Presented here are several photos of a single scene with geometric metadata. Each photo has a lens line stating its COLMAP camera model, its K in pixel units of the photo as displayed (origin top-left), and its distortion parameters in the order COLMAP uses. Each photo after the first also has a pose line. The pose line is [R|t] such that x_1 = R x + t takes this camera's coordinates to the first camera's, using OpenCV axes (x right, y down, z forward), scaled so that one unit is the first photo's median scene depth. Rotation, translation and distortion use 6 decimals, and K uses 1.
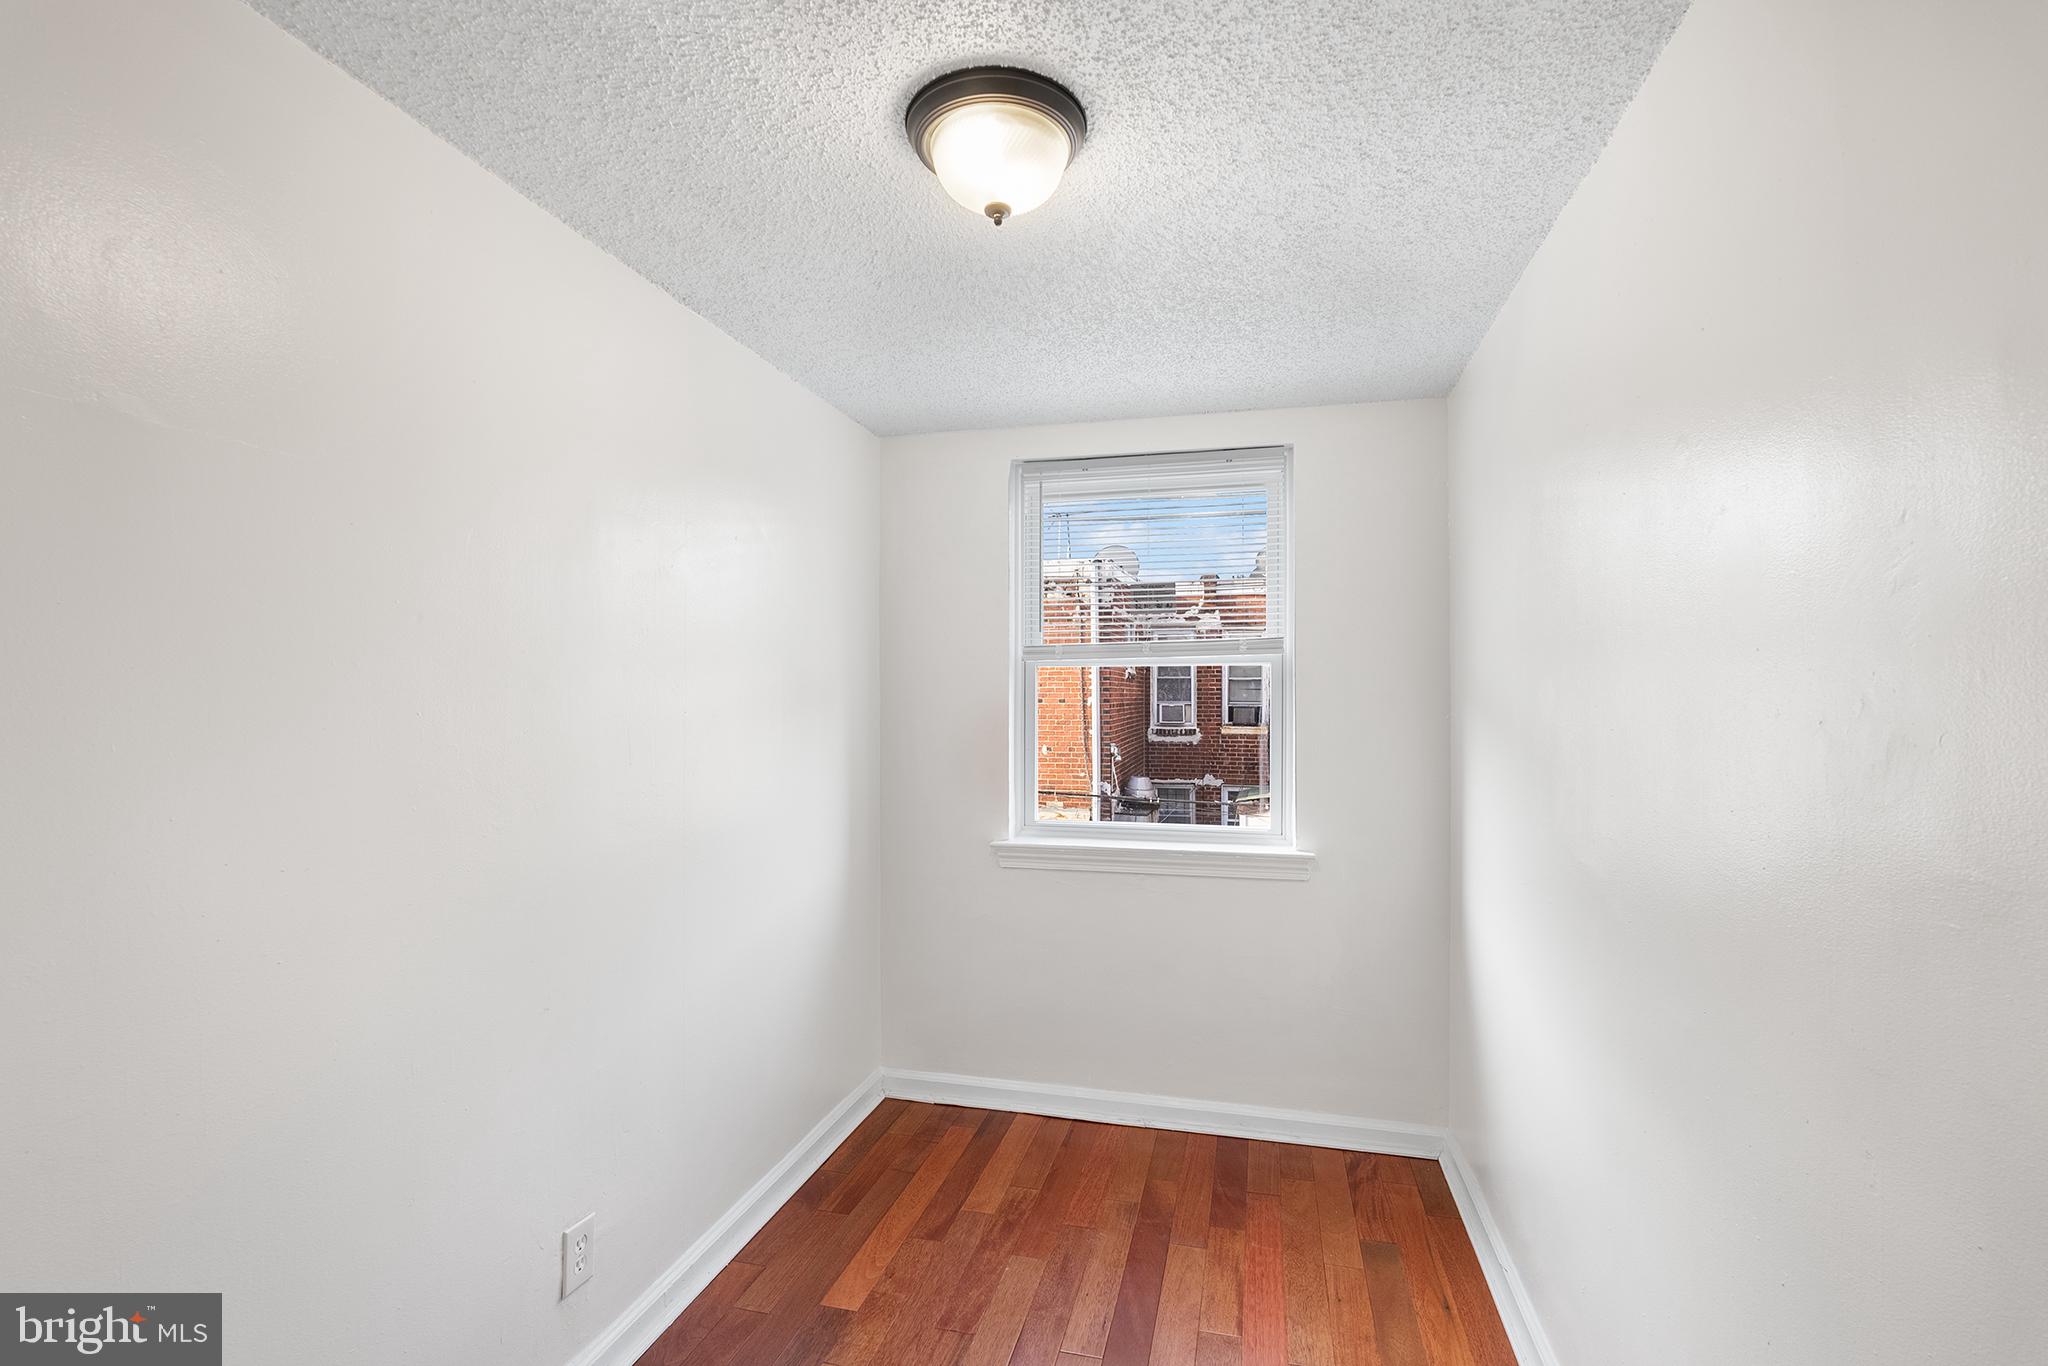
lens RADIAL K [[920.0, 0, 1029.2], [0, 920.0, 693.4], [0, 0, 1]] dist [-0.004769, 0.001036]
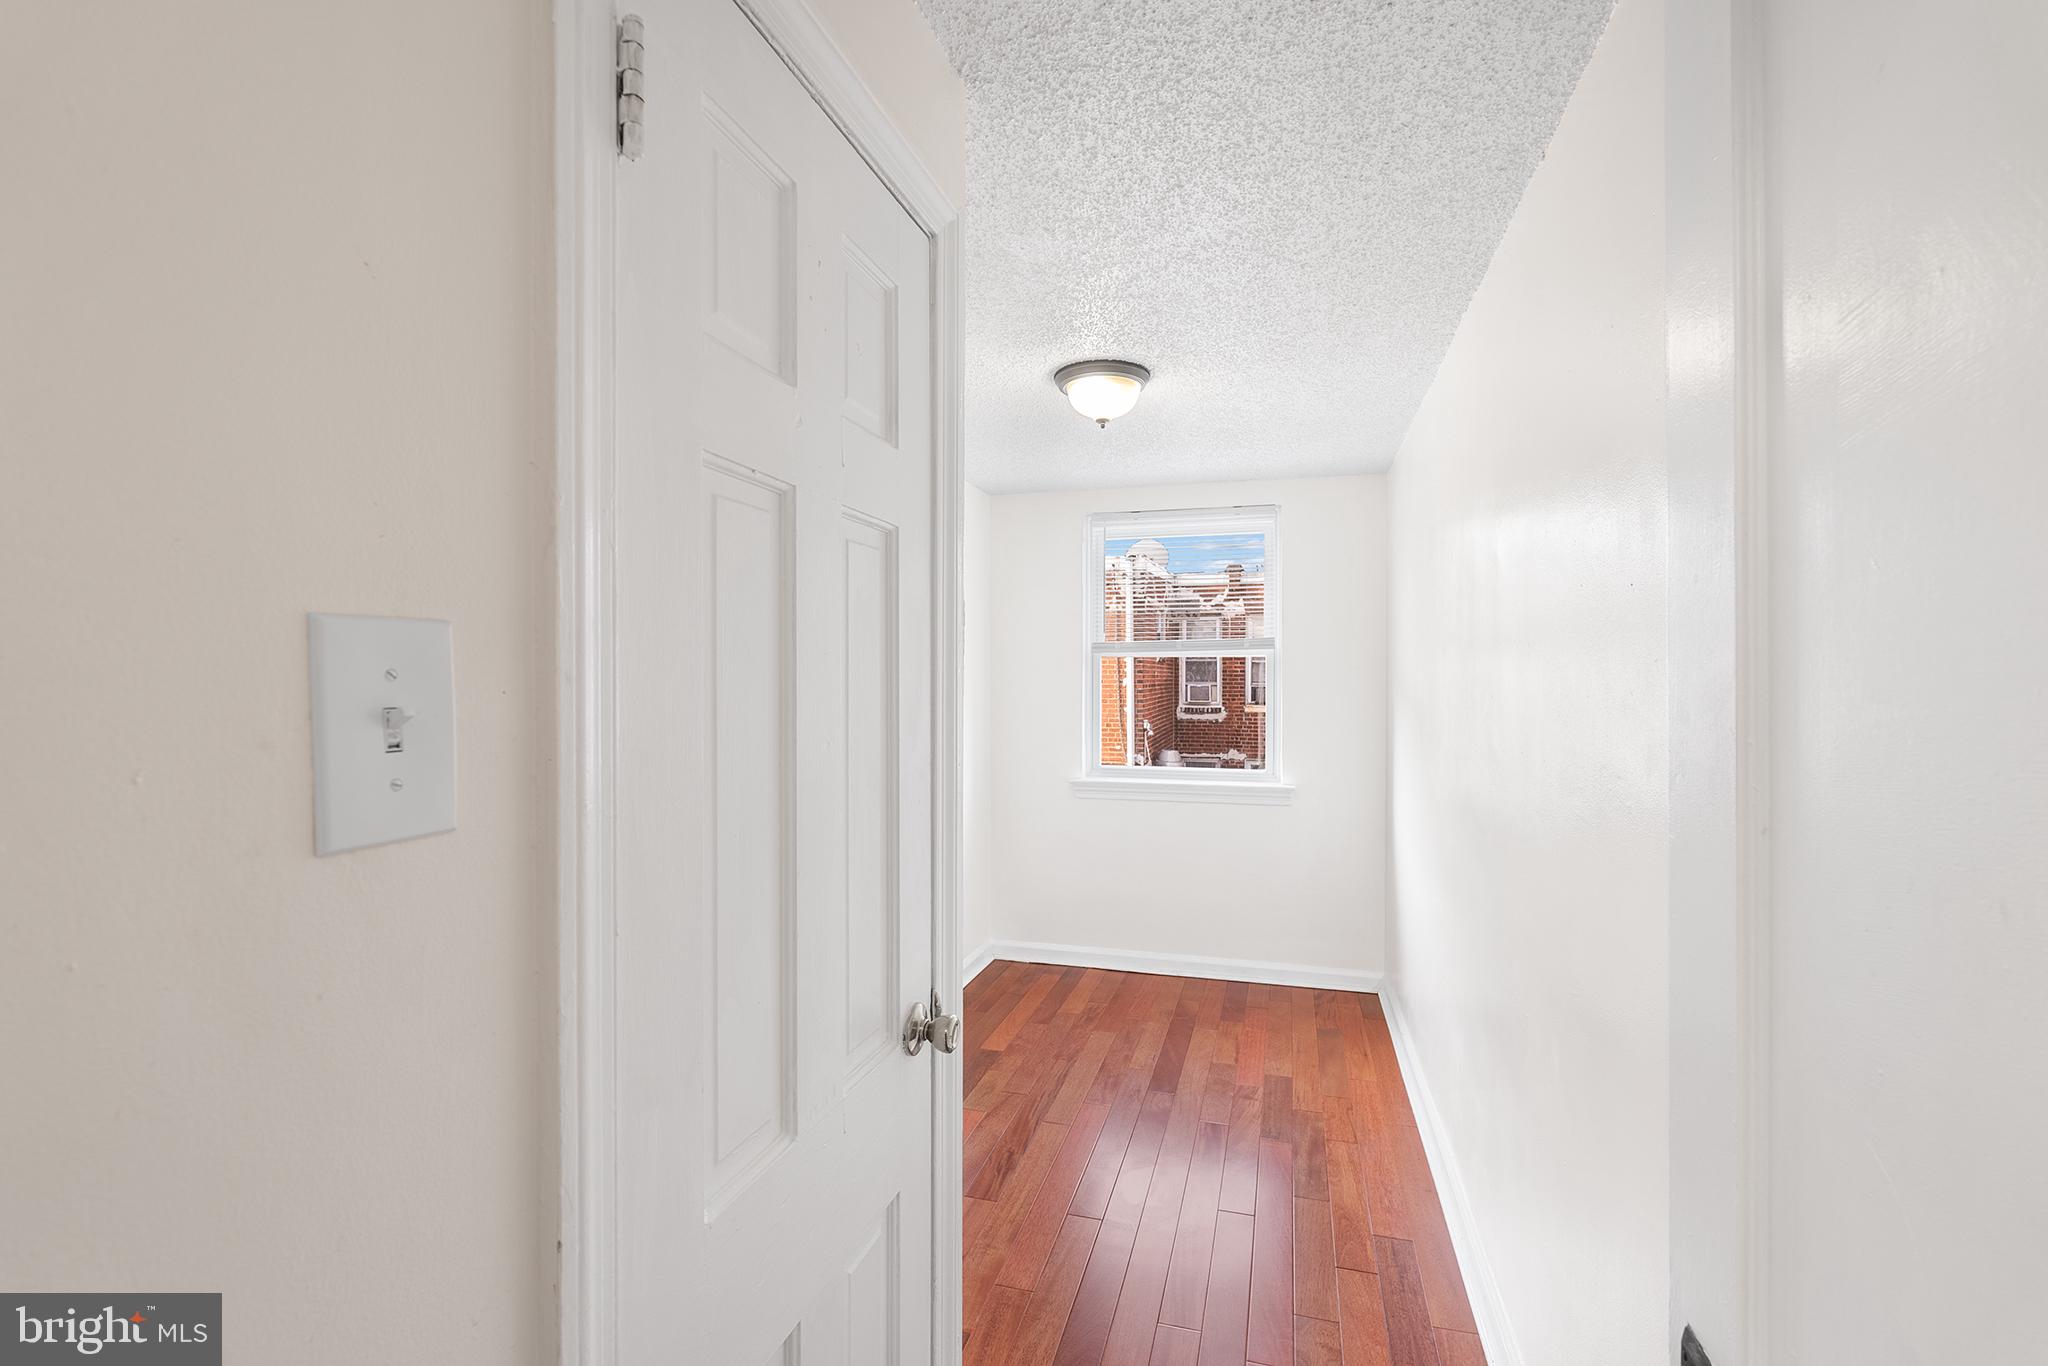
lens RADIAL K [[920.0, 0, 1024.8], [0, 920.0, 683.4], [0, 0, 1]] dist [-0.004769, 0.001036]
pose [[0.999411, 0.000868, -0.034305, -0.067411], [-0.000522, 0.999949, 0.010110, -0.003747], [0.034312, -0.010086, 0.999360, -0.468179]]
